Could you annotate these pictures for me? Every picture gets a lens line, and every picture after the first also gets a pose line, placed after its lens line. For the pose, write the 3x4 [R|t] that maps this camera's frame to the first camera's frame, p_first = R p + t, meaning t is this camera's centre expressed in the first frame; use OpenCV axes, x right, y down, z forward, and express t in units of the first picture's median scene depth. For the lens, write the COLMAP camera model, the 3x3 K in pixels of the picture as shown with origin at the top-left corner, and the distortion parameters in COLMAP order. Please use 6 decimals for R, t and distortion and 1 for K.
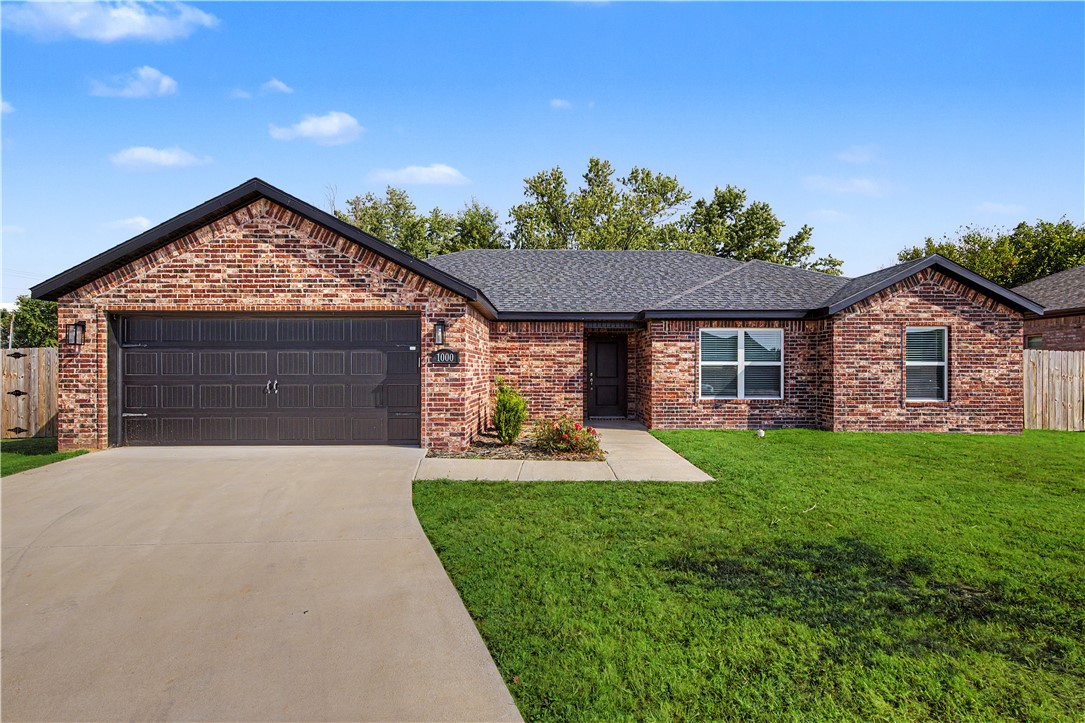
lens RADIAL K [[497.6, 0, 540.1], [0, 497.6, 364.9], [0, 0, 1]] dist [0.005893, -0.001037]
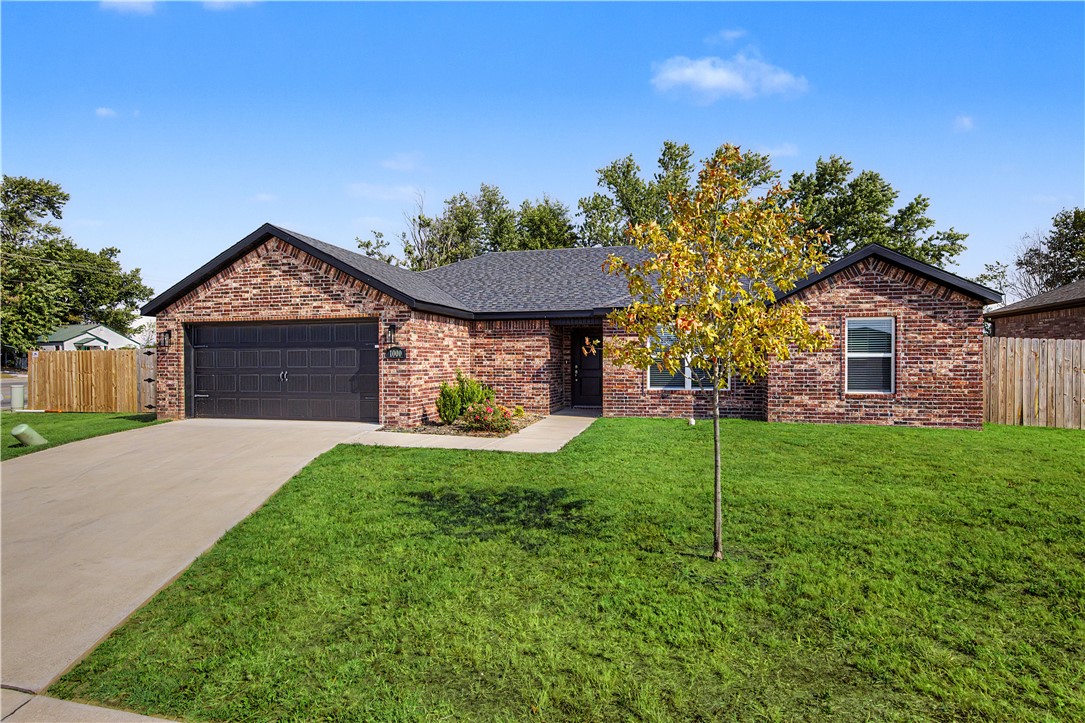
lens RADIAL K [[534.8, 0, 544.0], [0, 534.8, 354.2], [0, 0, 1]] dist [-0.016791, 0.001414]
pose [[0.969647, -0.006945, -0.244410, 0.406205], [0.005778, 0.999968, -0.005490, -0.002571], [0.244440, 0.003911, 0.969657, -0.178092]]
